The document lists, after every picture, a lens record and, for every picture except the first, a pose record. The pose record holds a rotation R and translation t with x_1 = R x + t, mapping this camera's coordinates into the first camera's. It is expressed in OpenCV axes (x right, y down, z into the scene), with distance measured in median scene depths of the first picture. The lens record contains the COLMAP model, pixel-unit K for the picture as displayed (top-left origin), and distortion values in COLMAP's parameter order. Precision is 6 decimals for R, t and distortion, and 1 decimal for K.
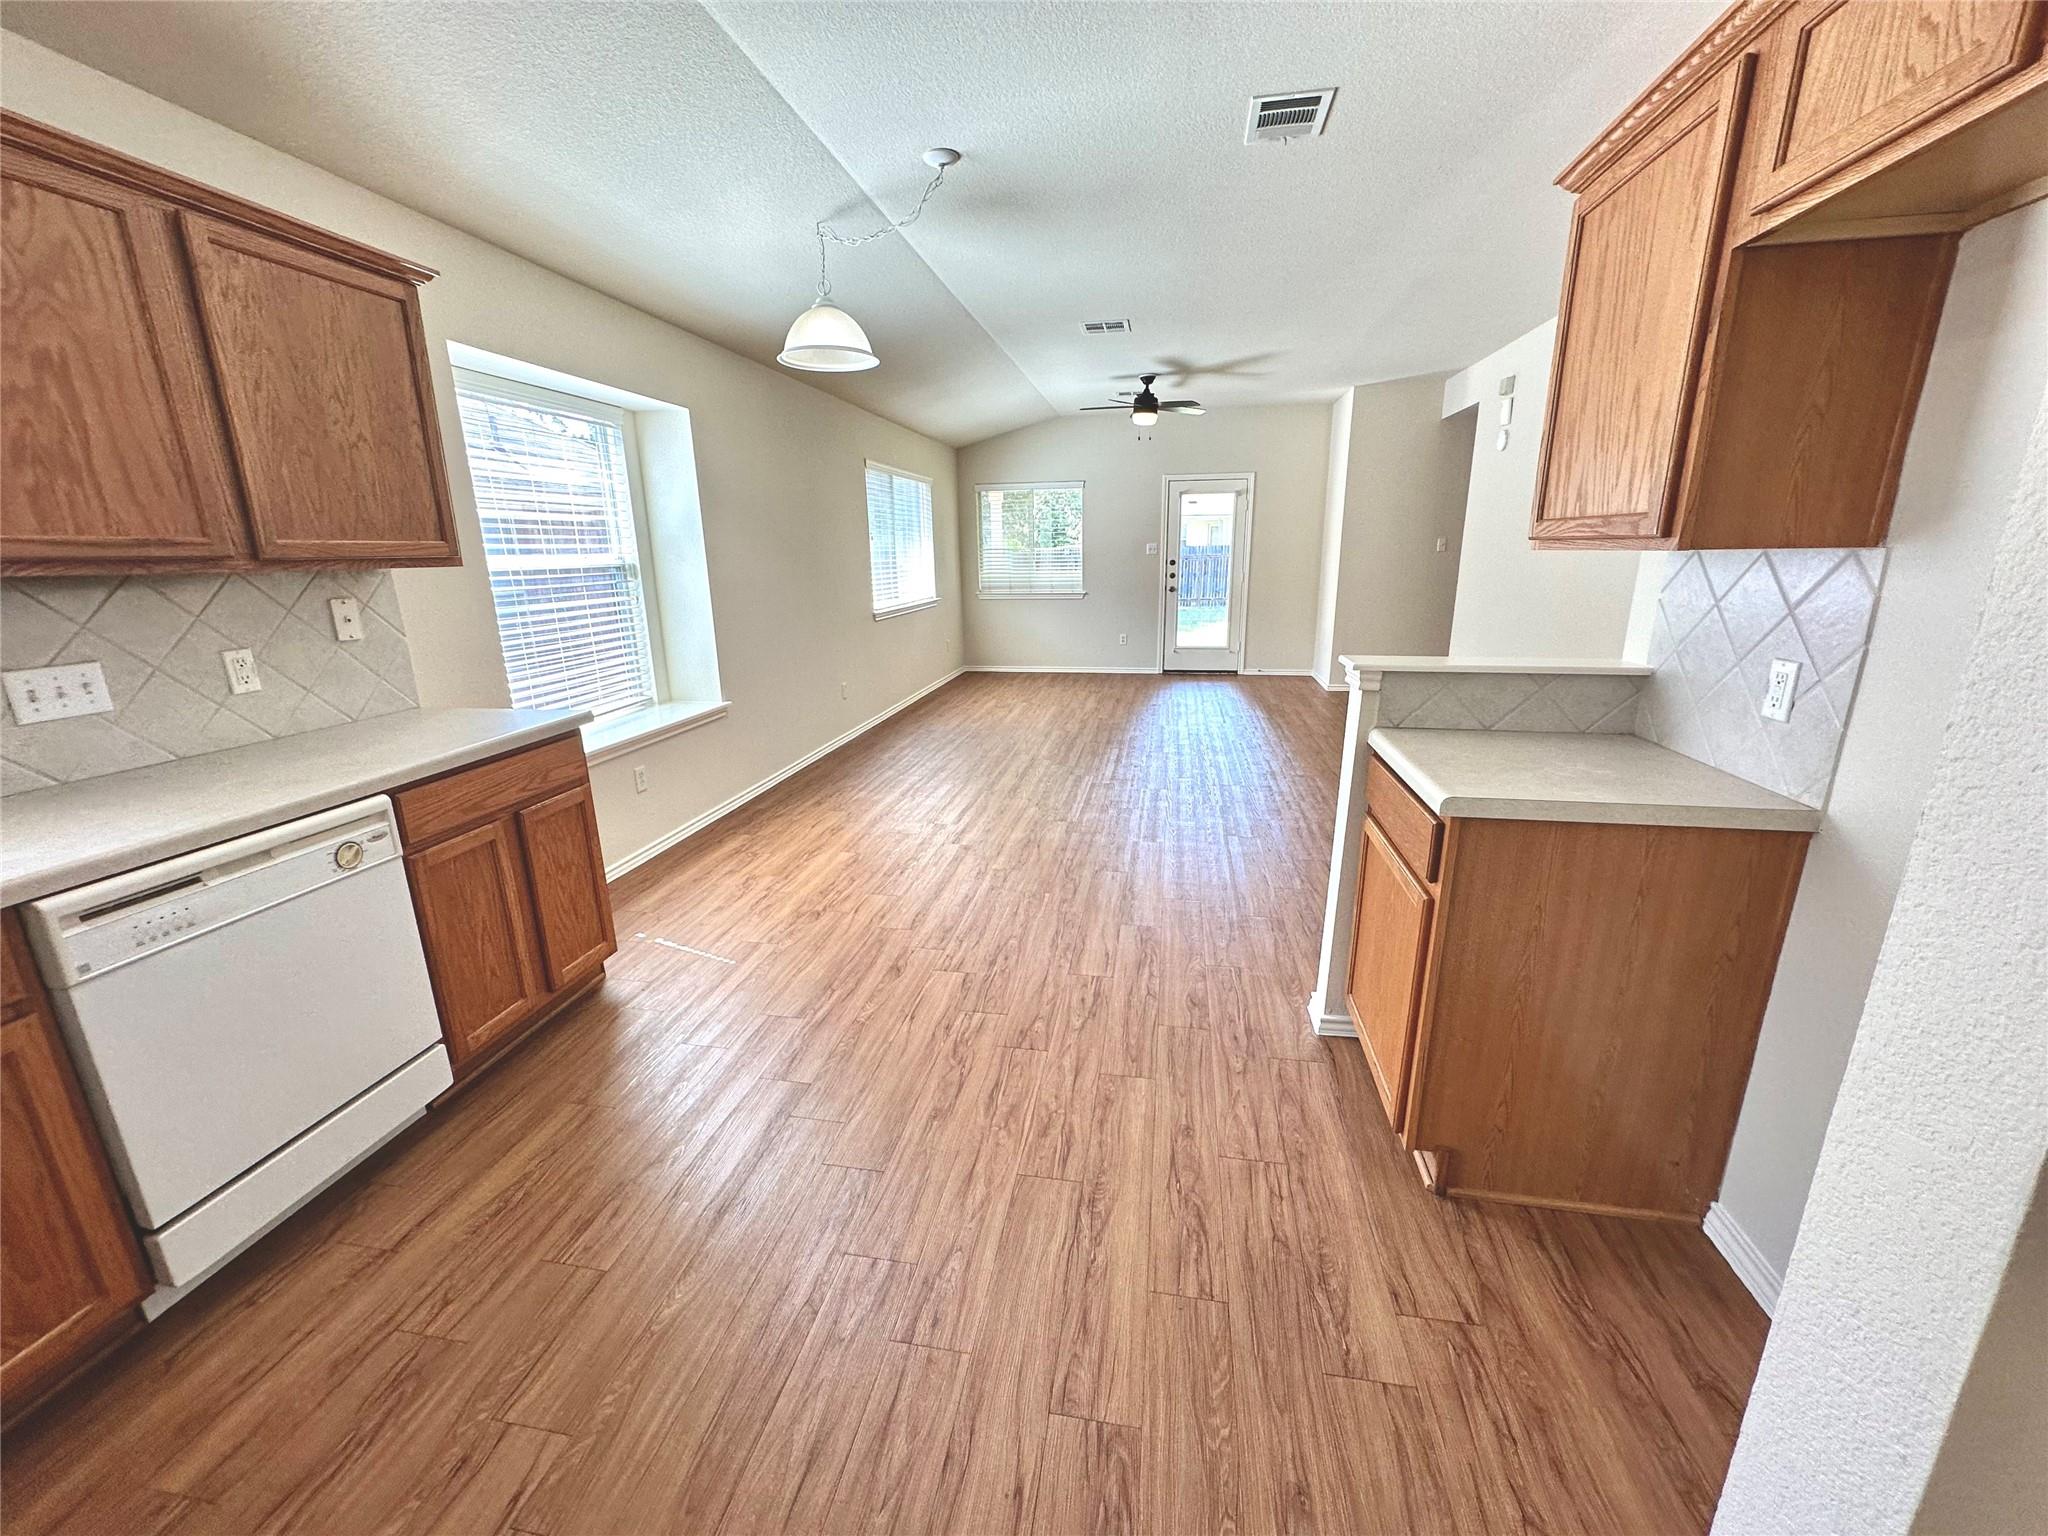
lens RADIAL K [[811.2, 0, 1021.9], [0, 811.2, 767.1], [0, 0, 1]] dist [-0.003737, 0.001025]
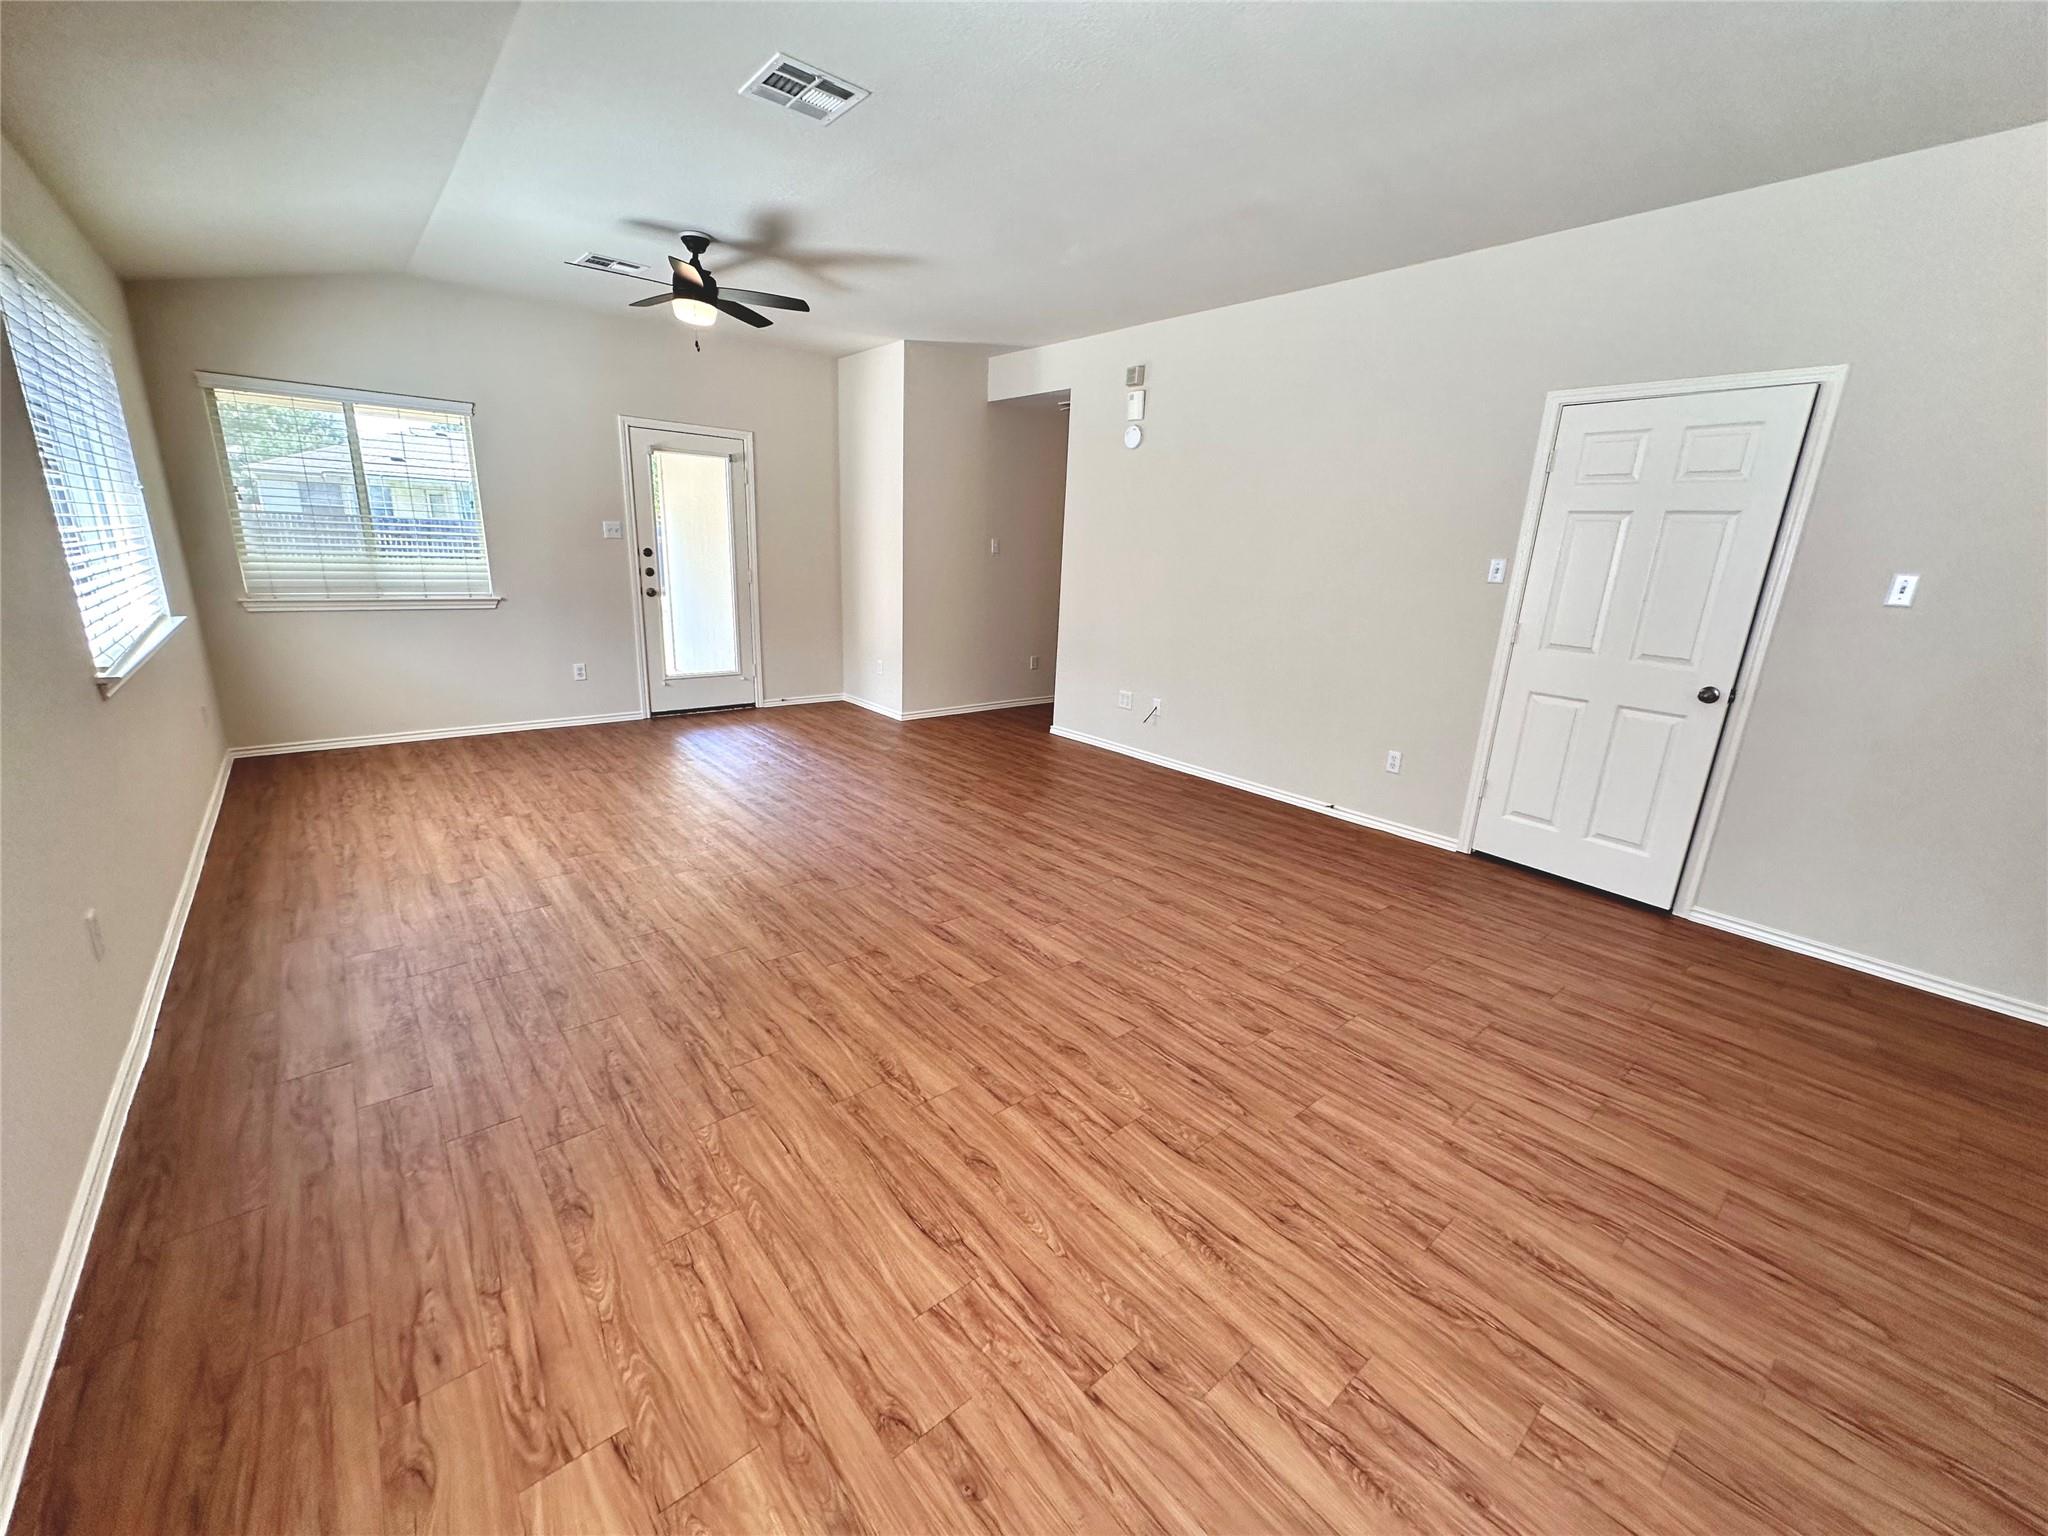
lens RADIAL K [[811.2, 0, 1021.6], [0, 811.2, 764.8], [0, 0, 1]] dist [-0.003737, 0.001025]
pose [[0.635099, -0.161018, 0.755462, -0.648807], [0.149858, 0.985134, 0.083987, -0.395858], [-0.757754, 0.059872, 0.649787, 1.515719]]
